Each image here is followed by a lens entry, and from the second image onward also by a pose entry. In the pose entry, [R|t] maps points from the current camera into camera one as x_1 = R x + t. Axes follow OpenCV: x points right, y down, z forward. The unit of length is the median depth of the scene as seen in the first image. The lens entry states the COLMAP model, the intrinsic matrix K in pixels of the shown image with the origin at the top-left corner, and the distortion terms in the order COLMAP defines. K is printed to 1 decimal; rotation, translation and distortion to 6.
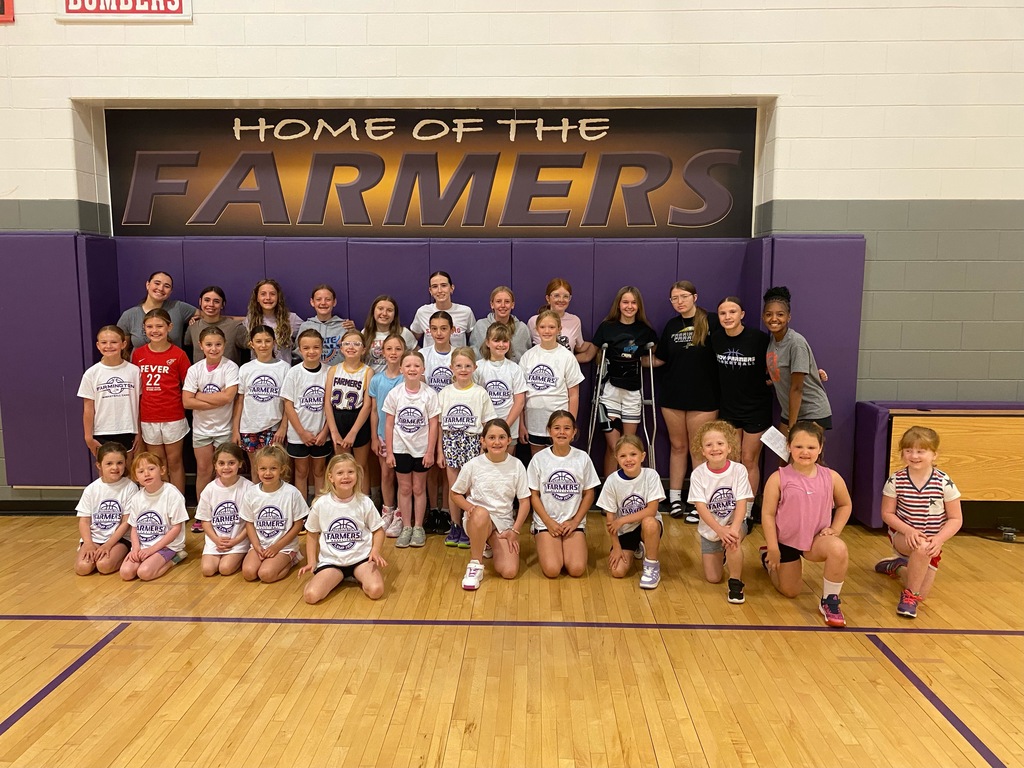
lens RADIAL K [[773.3, 0, 512.9], [0, 773.3, 378.9], [0, 0, 1]] dist [0.002107, 0.007552]
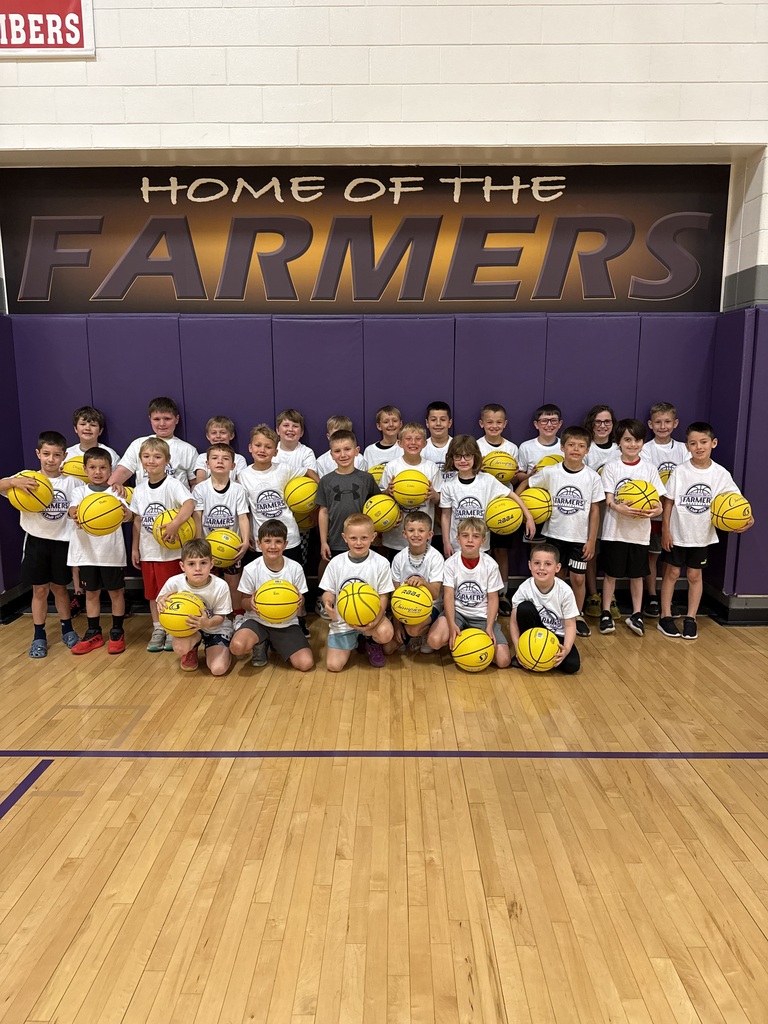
lens RADIAL K [[714.0, 0, 383.9], [0, 714.0, 517.8], [0, 0, 1]] dist [0.006721, -0.015519]
pose [[0.999854, -0.008070, 0.015051, -0.099821], [0.007323, 0.998771, 0.049012, 0.014103], [-0.015428, -0.048895, 0.998685, 0.162693]]
